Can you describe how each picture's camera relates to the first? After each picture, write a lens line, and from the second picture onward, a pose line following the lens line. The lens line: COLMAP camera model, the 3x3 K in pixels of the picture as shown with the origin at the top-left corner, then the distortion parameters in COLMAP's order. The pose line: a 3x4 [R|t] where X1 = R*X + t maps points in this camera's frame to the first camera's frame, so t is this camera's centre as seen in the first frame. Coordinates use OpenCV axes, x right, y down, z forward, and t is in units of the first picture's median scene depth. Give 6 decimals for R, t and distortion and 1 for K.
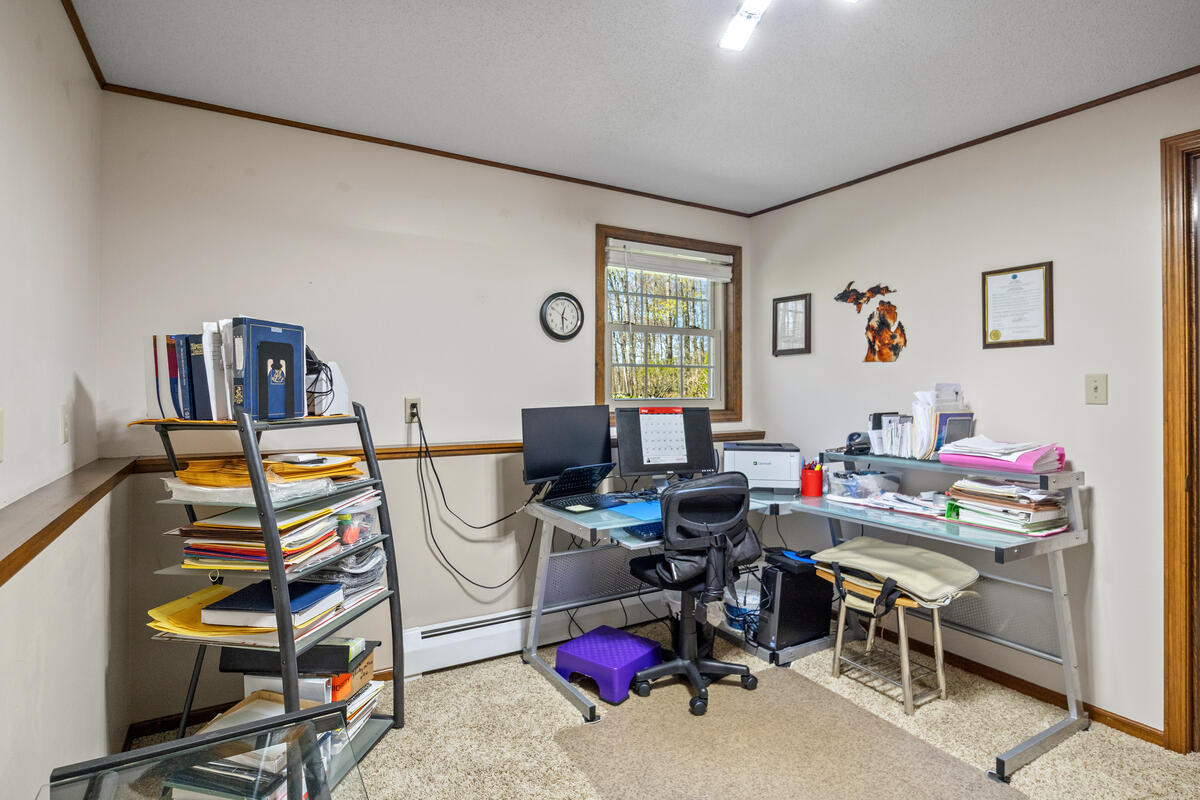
lens RADIAL K [[611.2, 0, 600.6], [0, 611.2, 382.8], [0, 0, 1]] dist [0.001065, 0.000066]
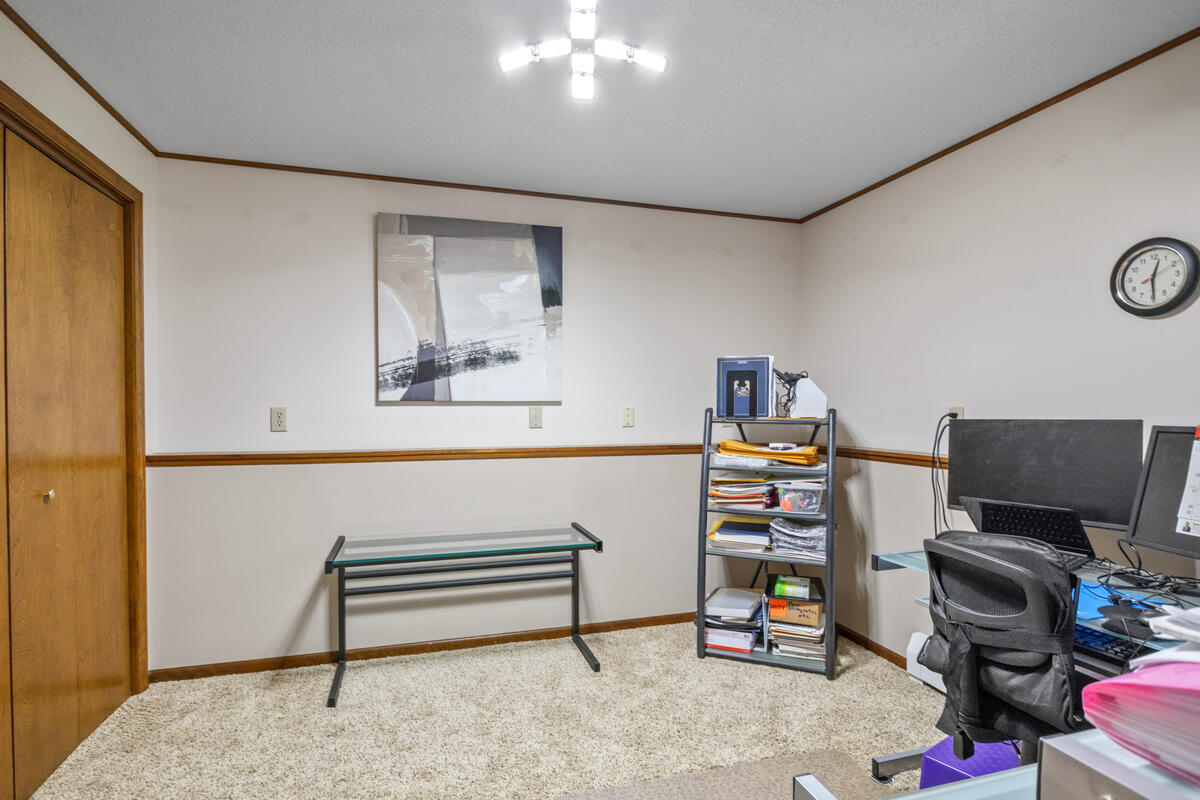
lens RADIAL K [[615.2, 0, 600.0], [0, 615.2, 400.0], [0, 0, 1]] dist [-0.005478, -0.000957]
pose [[-0.242996, -0.012738, -0.969944, 0.825355], [0.007606, 0.999858, -0.015037, 0.025358], [0.969997, -0.011032, -0.242865, 0.742470]]
